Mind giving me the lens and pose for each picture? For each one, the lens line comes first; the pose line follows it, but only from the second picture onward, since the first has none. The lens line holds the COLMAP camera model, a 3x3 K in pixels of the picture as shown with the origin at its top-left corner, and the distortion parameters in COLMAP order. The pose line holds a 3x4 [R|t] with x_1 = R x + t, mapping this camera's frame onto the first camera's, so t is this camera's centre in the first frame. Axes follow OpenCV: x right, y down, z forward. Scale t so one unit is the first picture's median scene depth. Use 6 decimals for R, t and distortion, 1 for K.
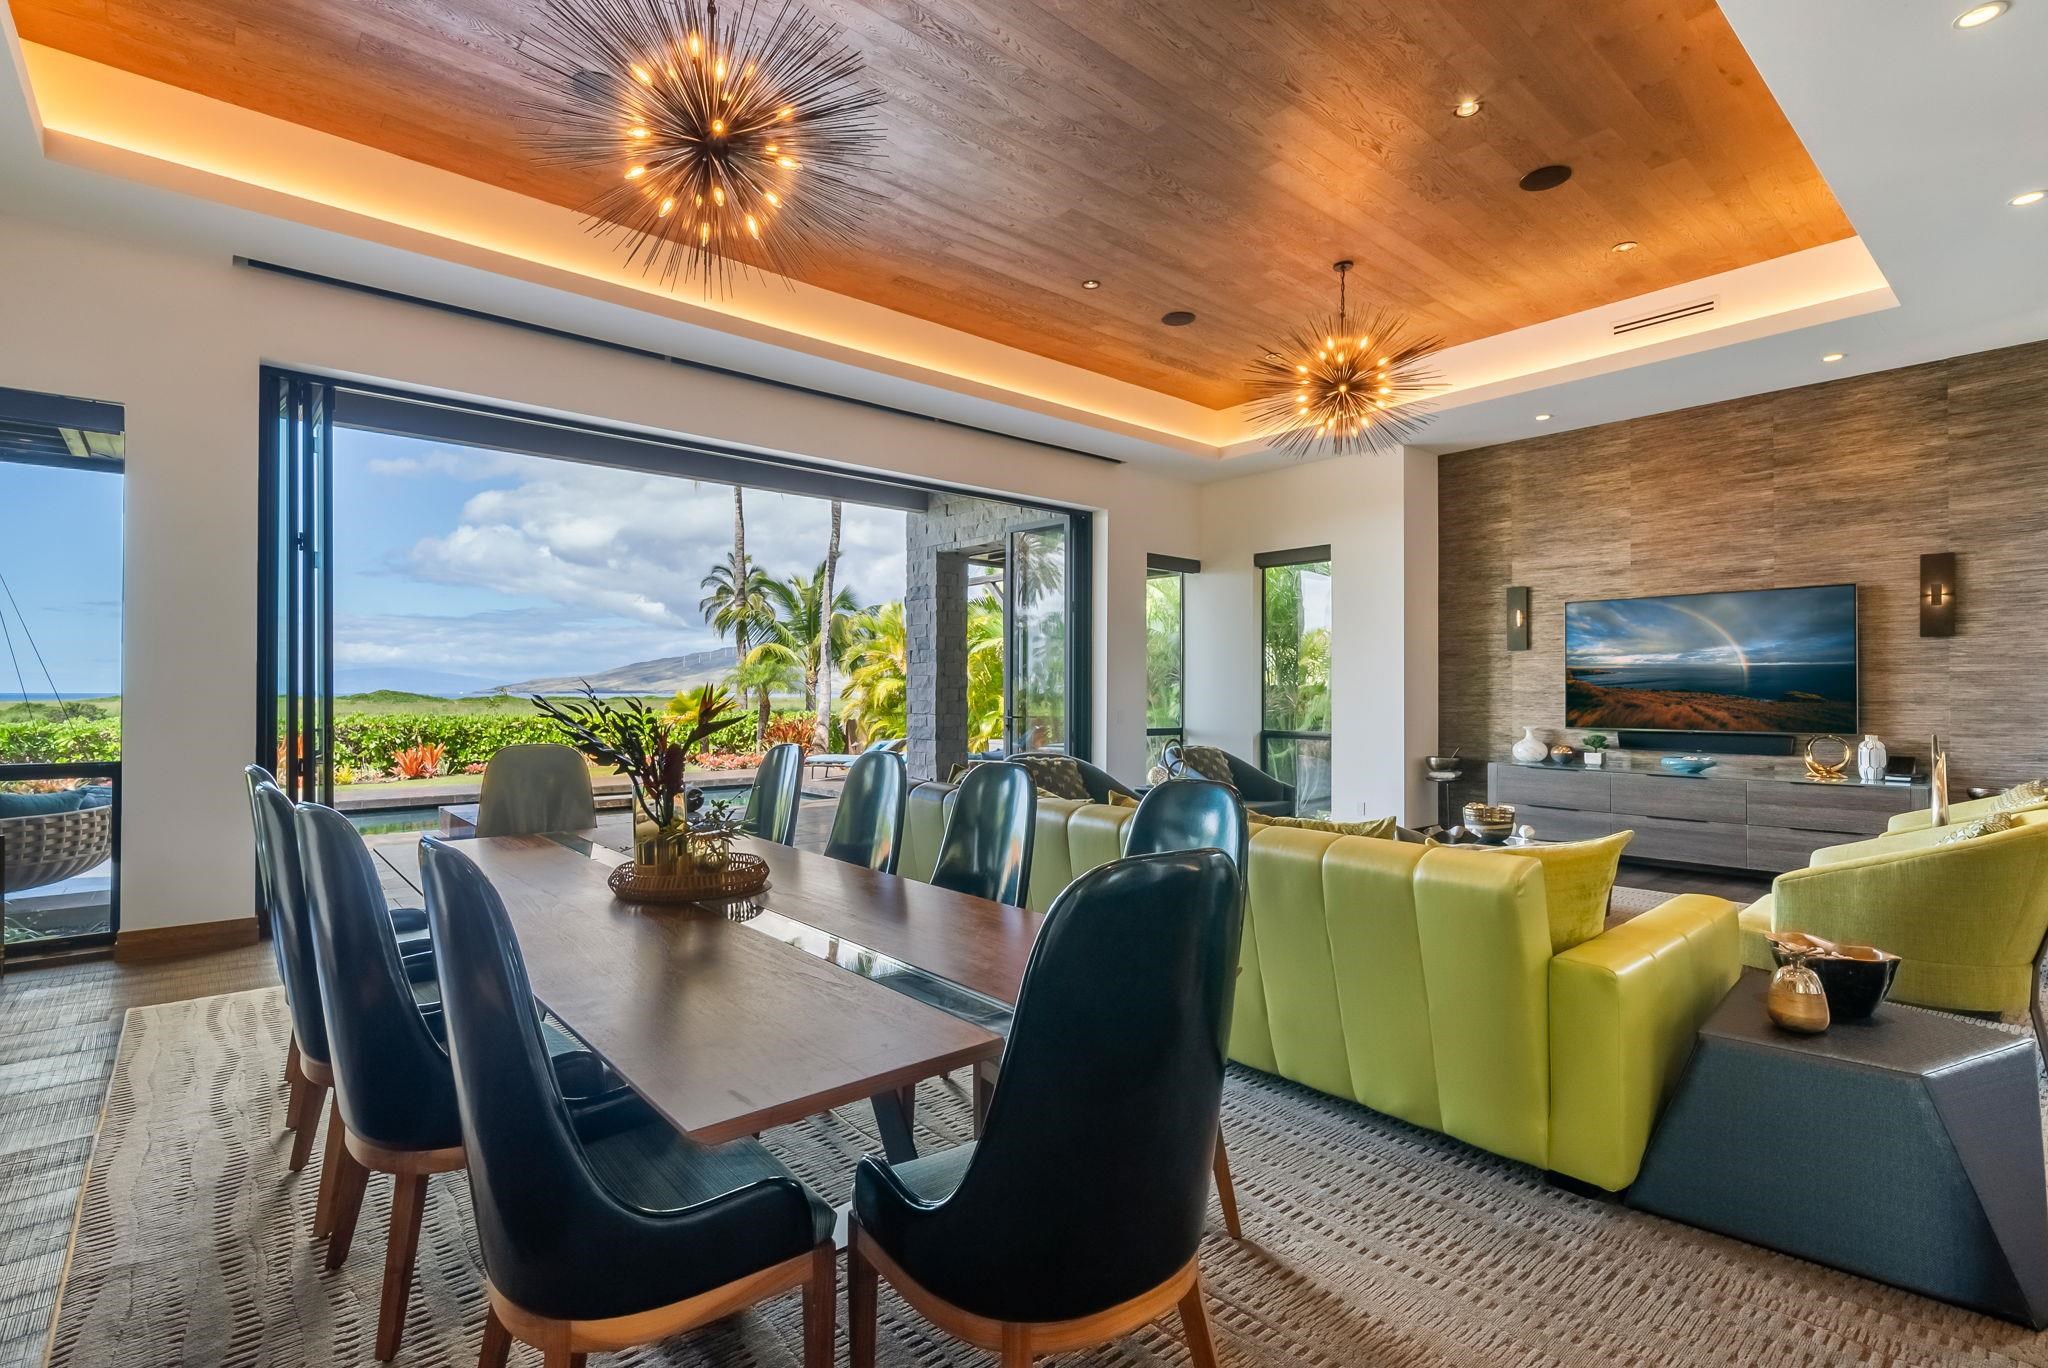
lens RADIAL K [[892.8, 0, 976.5], [0, 892.8, 687.1], [0, 0, 1]] dist [-0.008893, 0.000487]
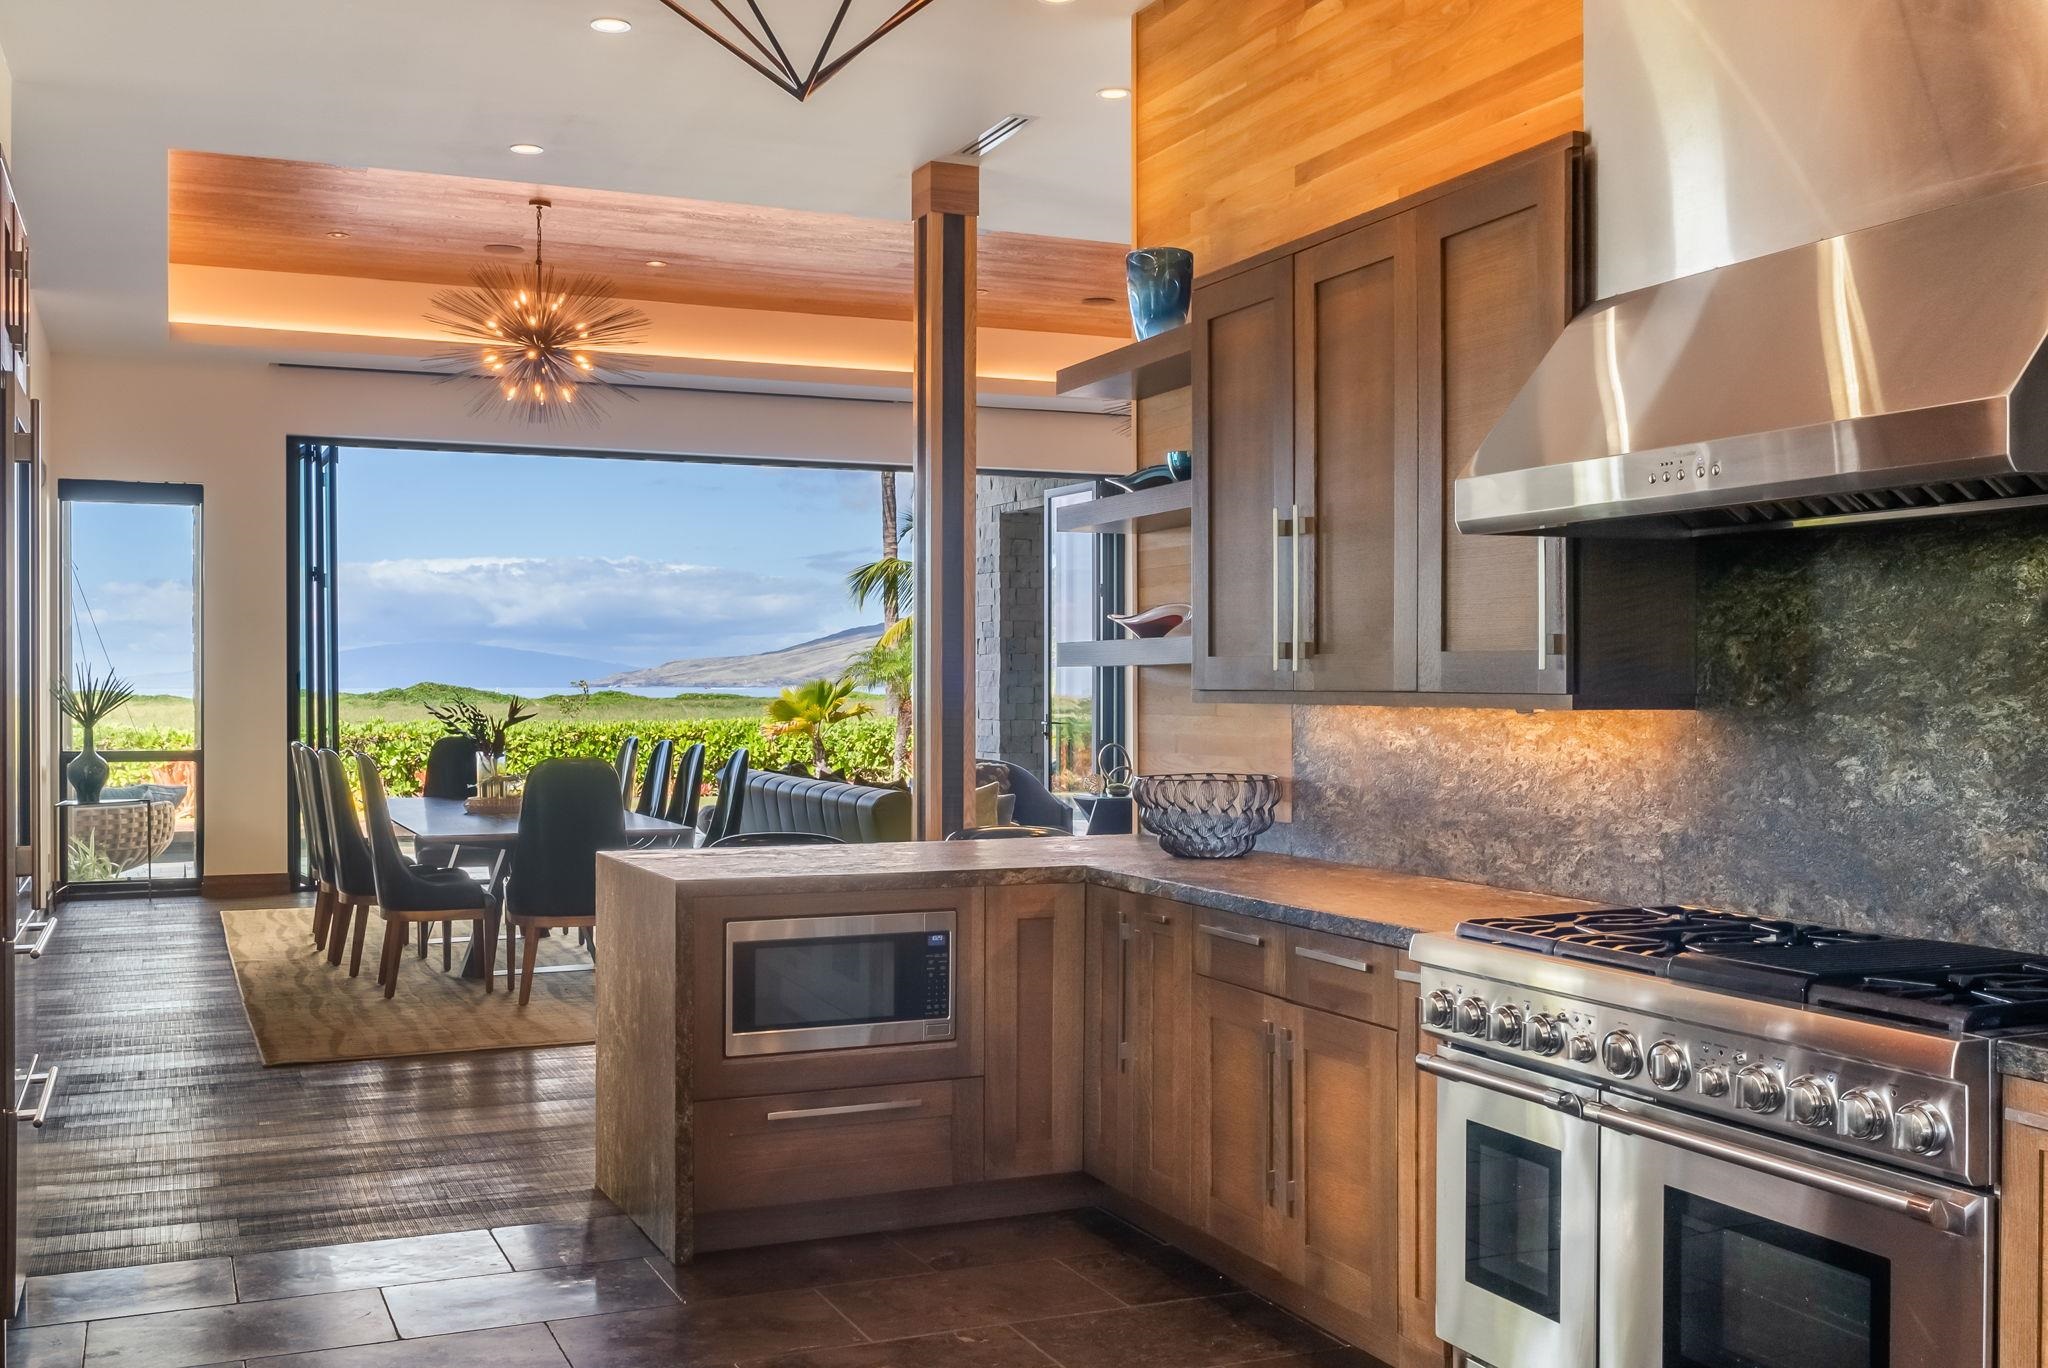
lens RADIAL K [[1992.4, 0, 1029.9], [0, 1992.4, 690.8], [0, 0, 1]] dist [-0.011480, 0.000000]
pose [[0.957085, 0.006240, -0.289741, 0.632575], [-0.003640, 0.999948, 0.009514, -0.016442], [0.289785, -0.008051, 0.957058, -0.864252]]
